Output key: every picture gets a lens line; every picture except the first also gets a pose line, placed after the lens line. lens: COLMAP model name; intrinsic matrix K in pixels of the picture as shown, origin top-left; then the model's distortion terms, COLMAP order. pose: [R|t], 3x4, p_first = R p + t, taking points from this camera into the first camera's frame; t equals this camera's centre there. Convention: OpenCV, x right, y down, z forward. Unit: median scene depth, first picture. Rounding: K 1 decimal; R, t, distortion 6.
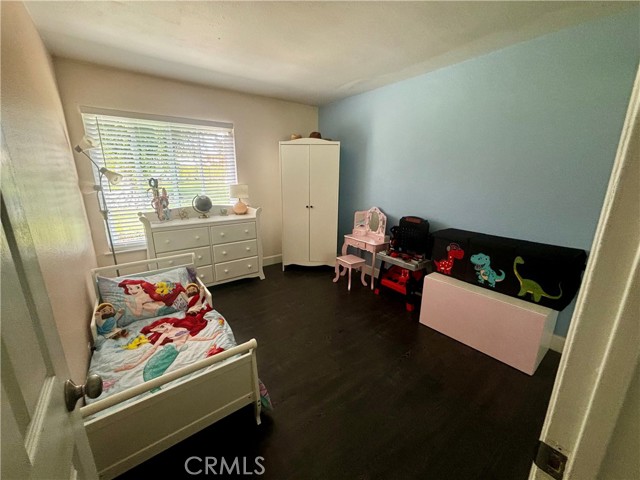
lens RADIAL K [[258.4, 0, 317.3], [0, 258.4, 236.9], [0, 0, 1]] dist [-0.002465, 0.000716]
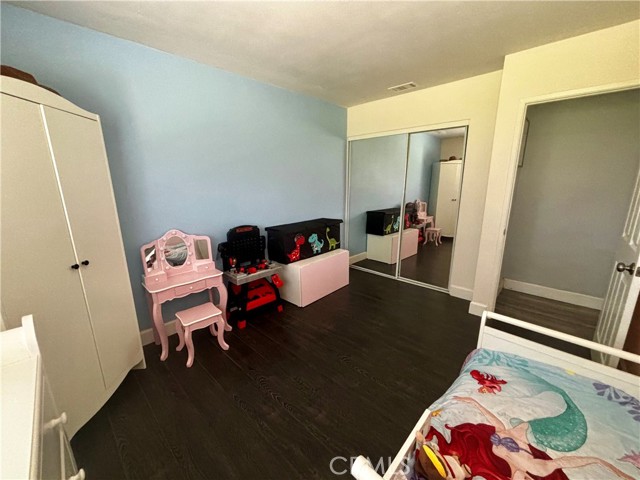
lens RADIAL K [[258.4, 0, 316.7], [0, 258.4, 241.8], [0, 0, 1]] dist [-0.002465, 0.000716]
pose [[-0.163110, -0.225759, 0.960431, -0.741419], [0.251317, 0.931848, 0.261721, -0.258175], [-0.954062, 0.284062, -0.095256, 1.083209]]
